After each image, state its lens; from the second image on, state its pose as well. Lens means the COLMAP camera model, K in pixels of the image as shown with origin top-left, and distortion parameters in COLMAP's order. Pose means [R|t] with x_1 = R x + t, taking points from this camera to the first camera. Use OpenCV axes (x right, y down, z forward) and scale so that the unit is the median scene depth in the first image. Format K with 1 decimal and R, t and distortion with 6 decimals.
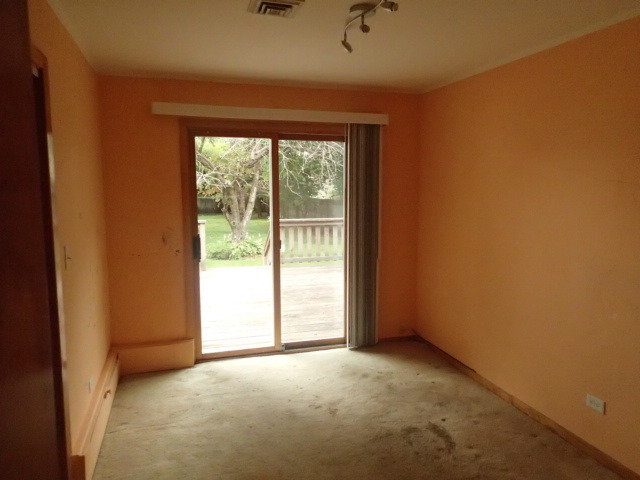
lens RADIAL K [[481.8, 0, 322.2], [0, 481.8, 237.0], [0, 0, 1]] dist [0.014458, -0.005074]
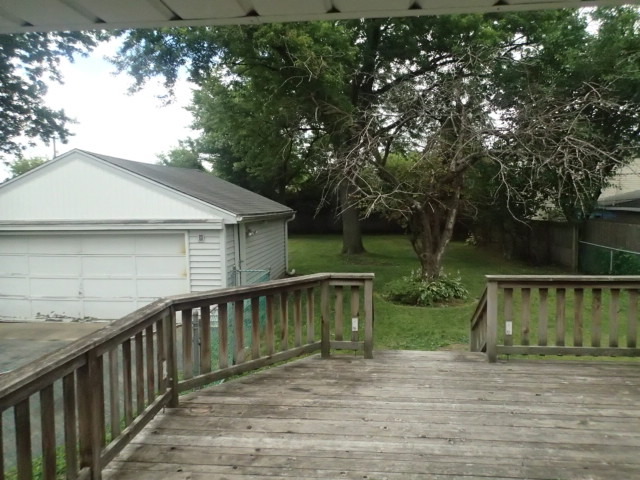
lens RADIAL K [[481.8, 0, 323.7], [0, 481.8, 239.2], [0, 0, 1]] dist [0.014458, -0.005074]
pose [[0.923483, 0.021796, -0.383021, -0.039858], [-0.032597, 0.999232, -0.021730, -0.034745], [0.382253, 0.032552, 0.923484, 0.239111]]
